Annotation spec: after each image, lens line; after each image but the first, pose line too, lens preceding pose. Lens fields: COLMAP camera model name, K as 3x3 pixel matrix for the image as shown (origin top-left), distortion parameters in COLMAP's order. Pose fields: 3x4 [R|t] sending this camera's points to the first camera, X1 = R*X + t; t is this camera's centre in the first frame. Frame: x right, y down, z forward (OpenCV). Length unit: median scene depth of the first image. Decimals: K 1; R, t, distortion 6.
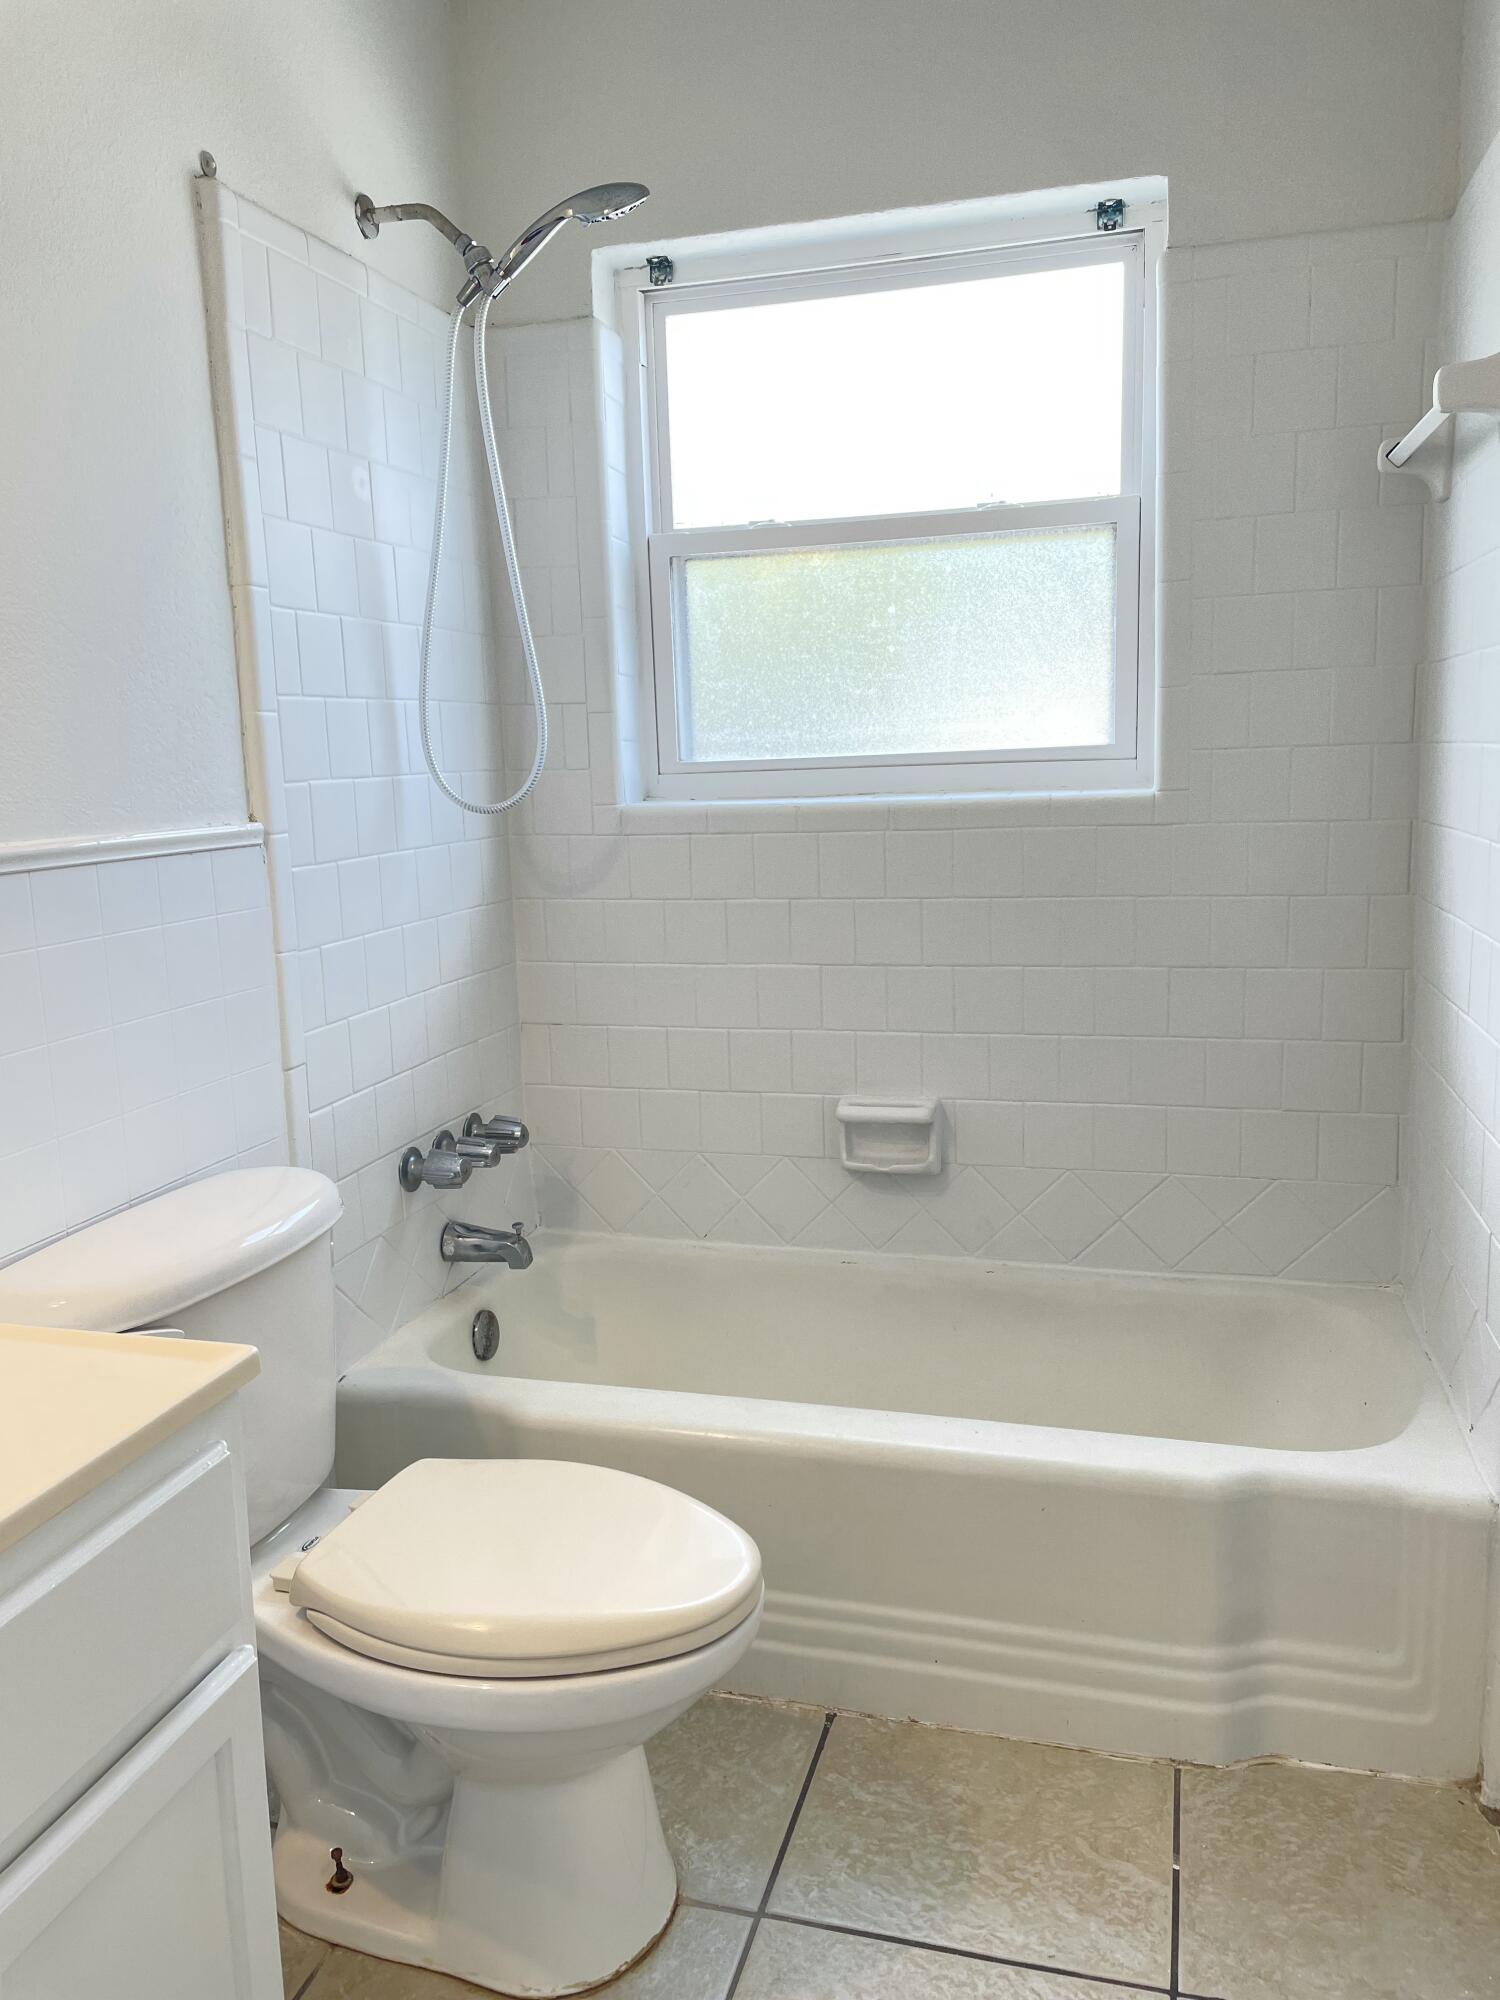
lens RADIAL K [[1518.5, 0, 737.7], [0, 1518.5, 997.1], [0, 0, 1]] dist [0.097550, -0.136183]
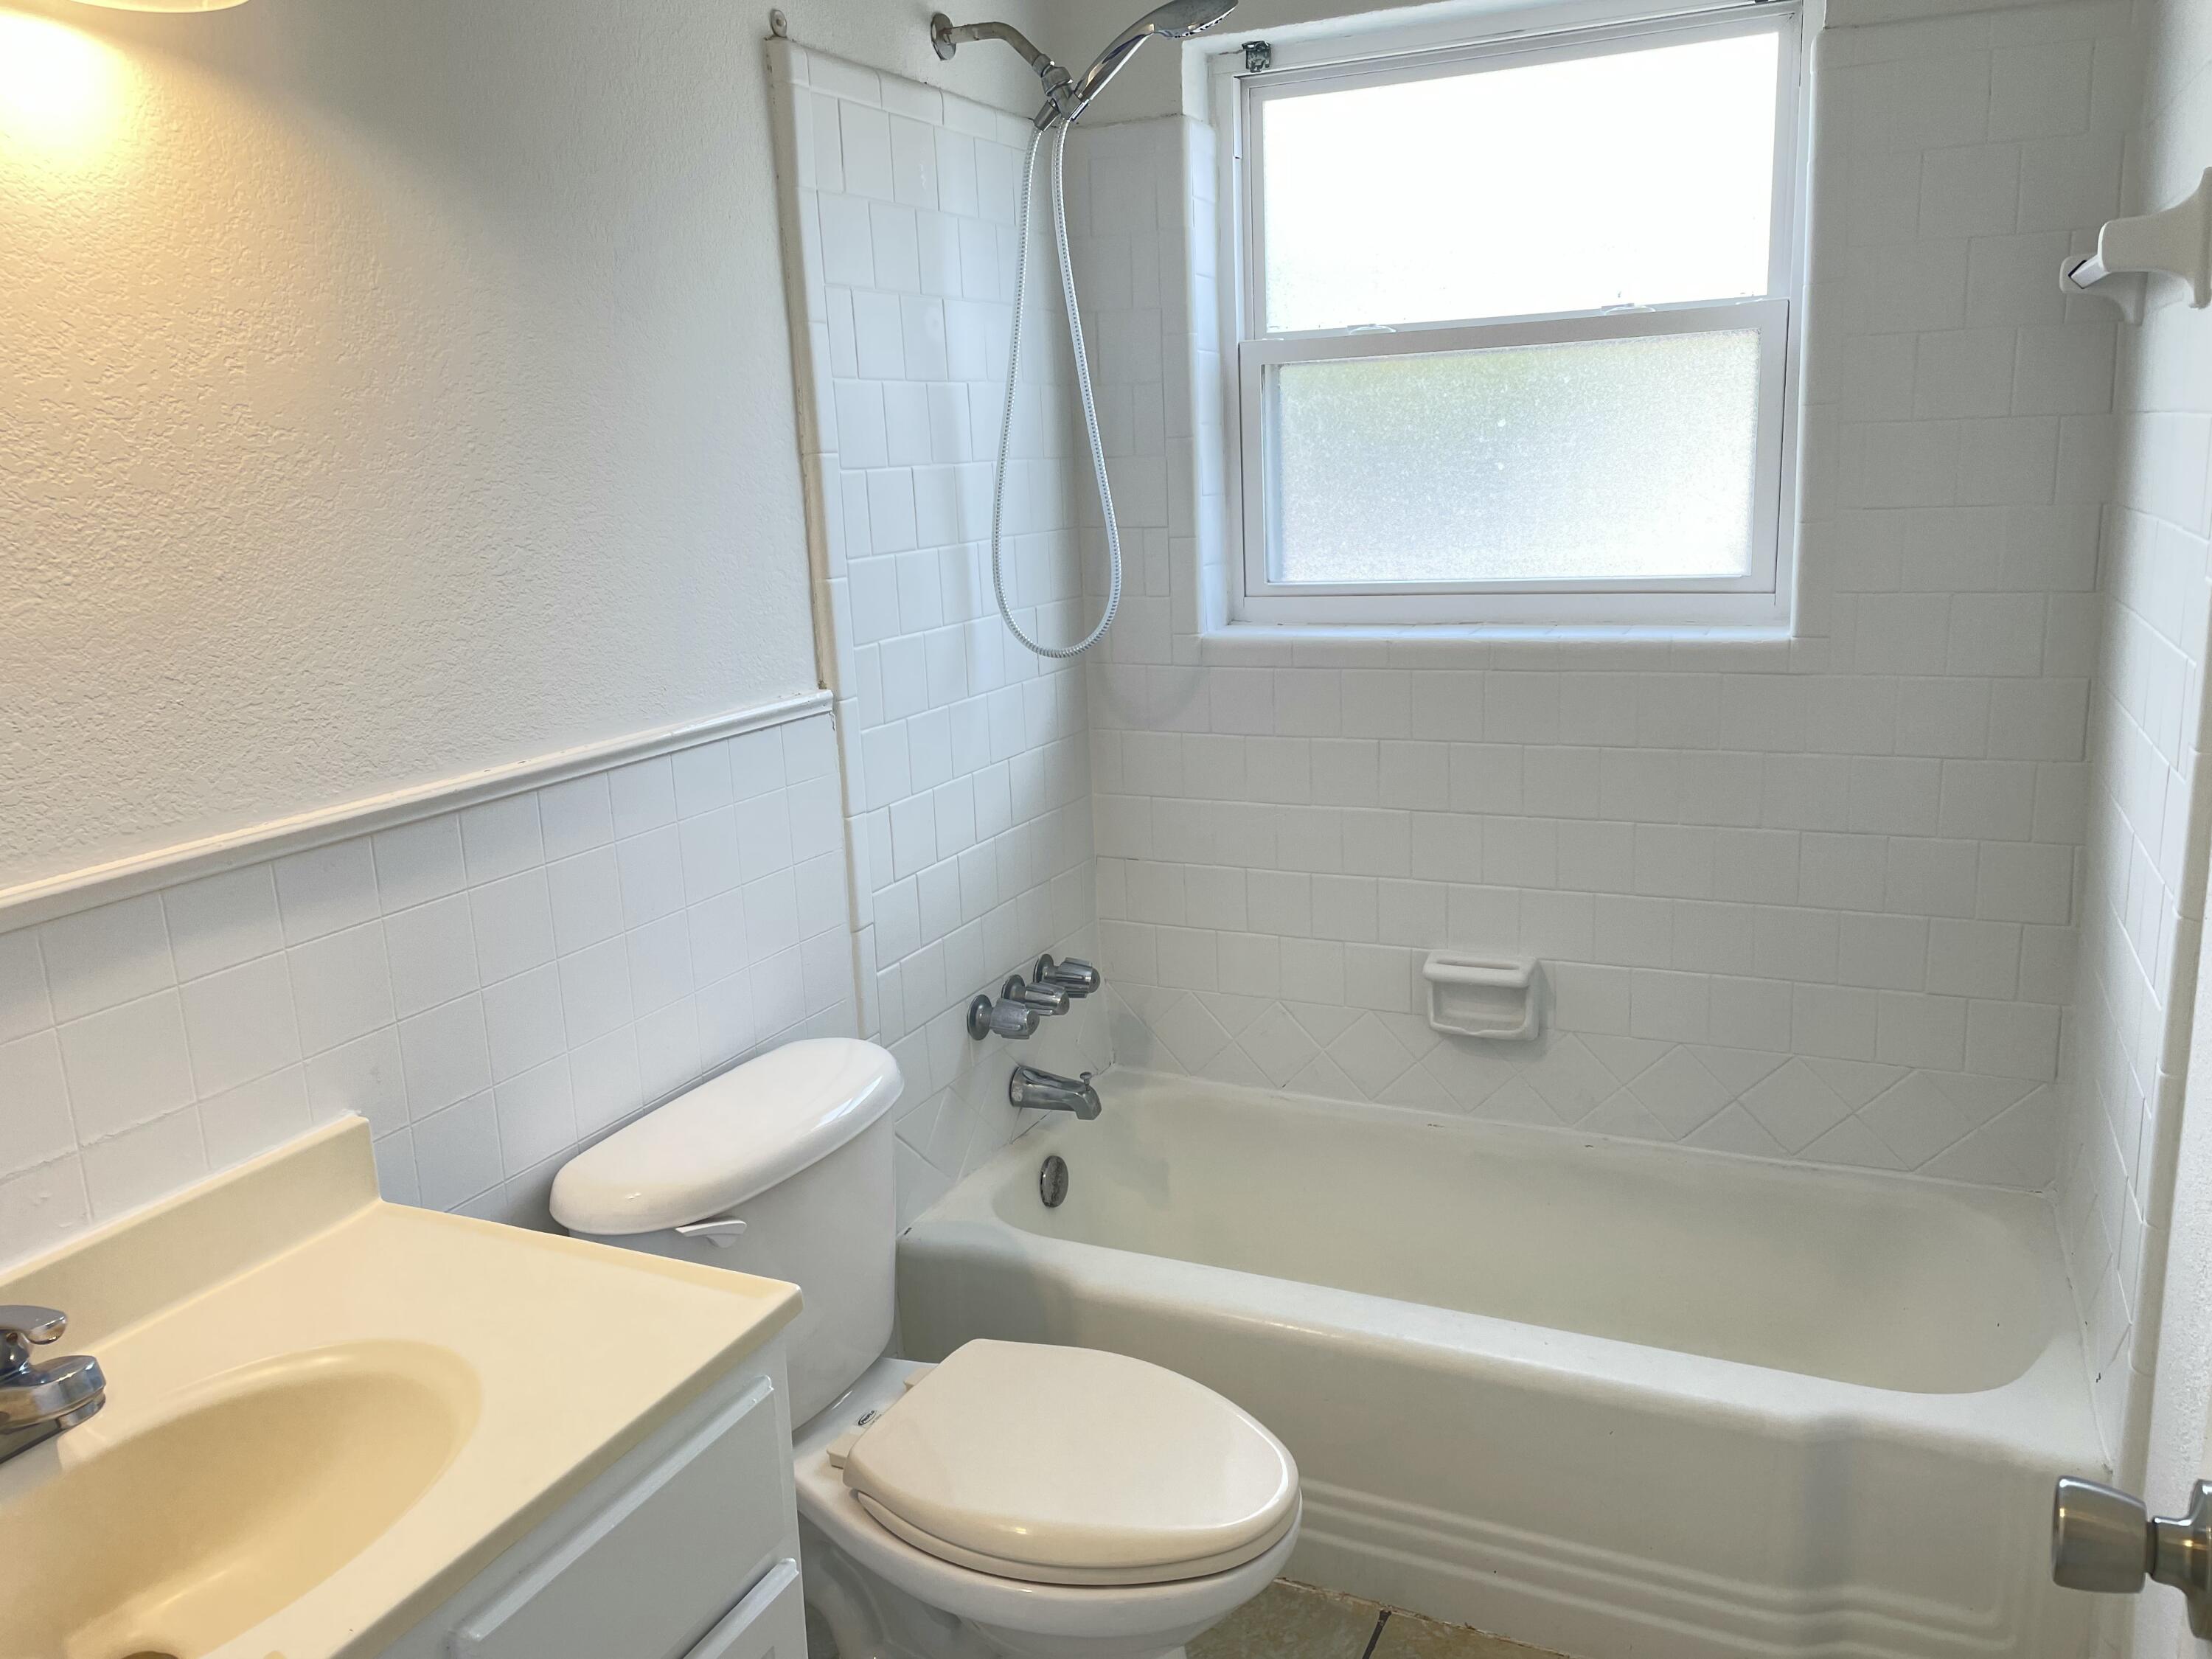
lens RADIAL K [[1682.3, 0, 1122.5], [0, 1682.3, 824.3], [0, 0, 1]] dist [0.097320, -0.131481]
pose [[0.988424, 0.025062, -0.149630, 0.040217], [-0.015320, 0.997708, 0.065908, -0.091201], [0.150938, -0.062853, 0.986543, -0.057211]]
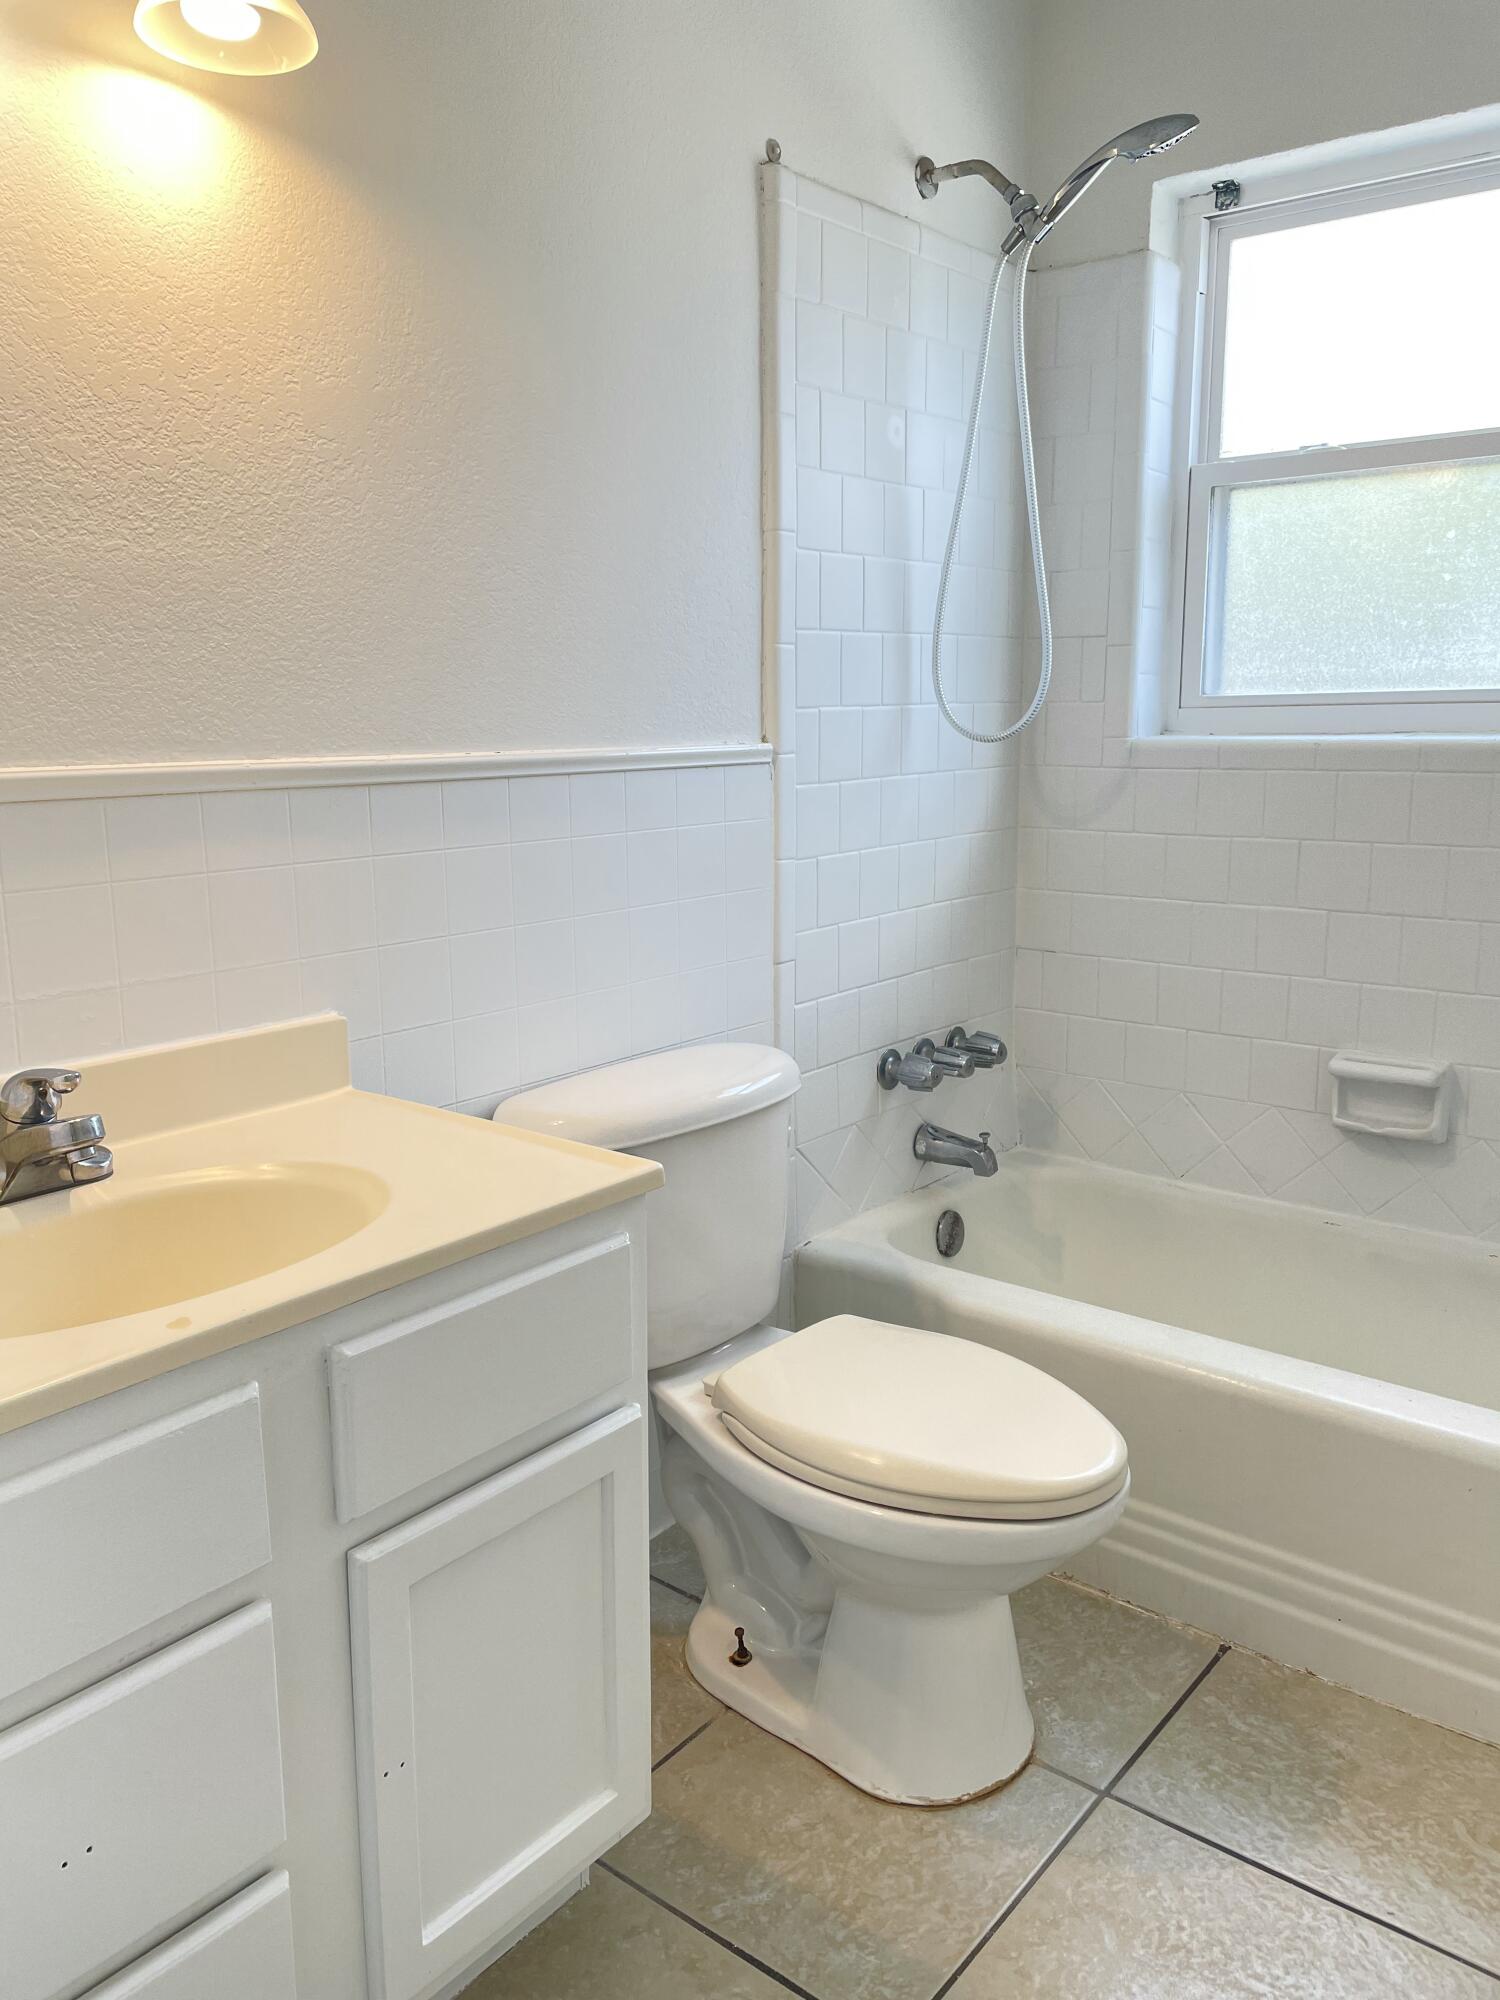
lens RADIAL K [[1521.1, 0, 719.8], [0, 1521.1, 985.2], [0, 0, 1]] dist [0.097320, -0.131481]
pose [[0.917138, 0.092922, -0.387588, 0.096844], [-0.081609, 0.995621, 0.045586, 0.014594], [0.390127, -0.010178, 0.920705, -0.048874]]
